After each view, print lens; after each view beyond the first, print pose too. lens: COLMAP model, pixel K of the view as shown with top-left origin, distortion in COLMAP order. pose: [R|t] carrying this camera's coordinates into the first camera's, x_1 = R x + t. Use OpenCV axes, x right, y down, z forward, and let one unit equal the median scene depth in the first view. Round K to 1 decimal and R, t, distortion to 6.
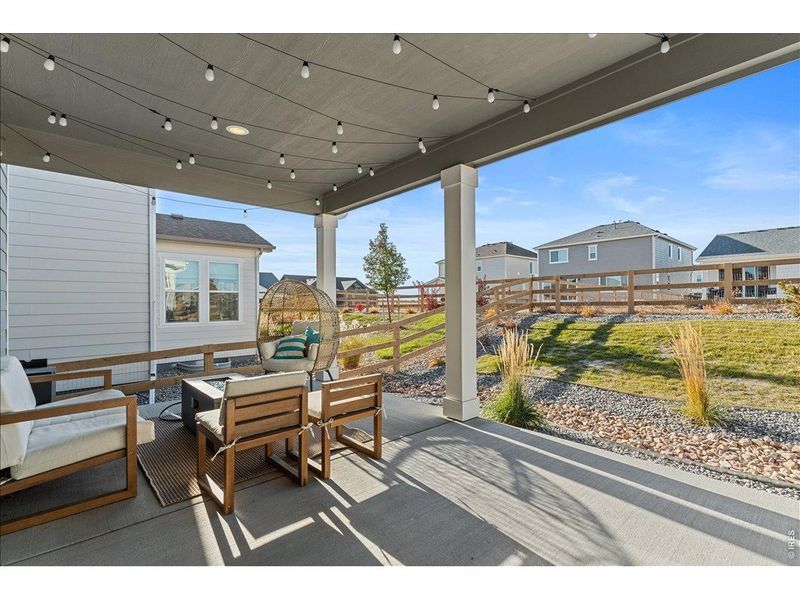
lens RADIAL K [[370.3, 0, 402.8], [0, 370.3, 301.5], [0, 0, 1]] dist [0.000698, 0.000568]
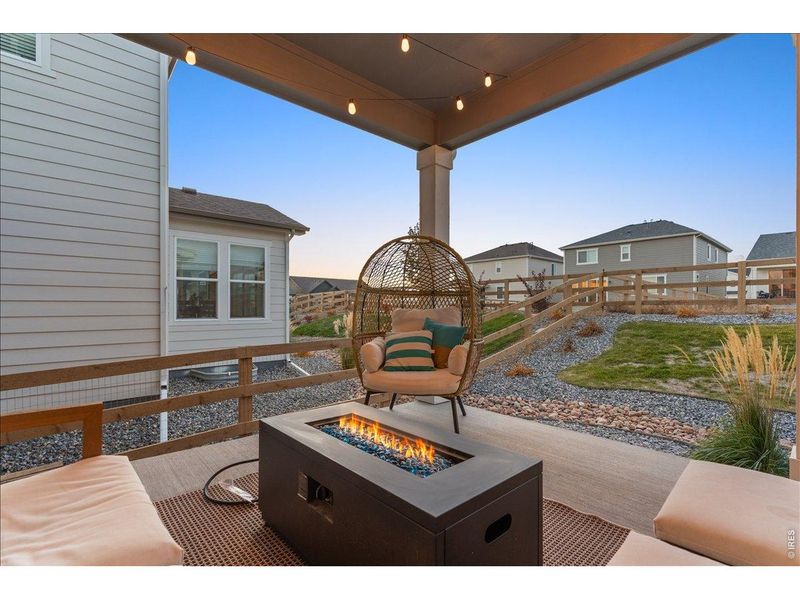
lens RADIAL K [[375.9, 0, 397.4], [0, 375.9, 305.3], [0, 0, 1]] dist [0.001287, 0.000185]
pose [[0.999871, 0.008886, -0.013349, -0.144956], [-0.008939, 0.999953, -0.003882, 0.024906], [0.013314, 0.004000, 0.999903, 0.186679]]
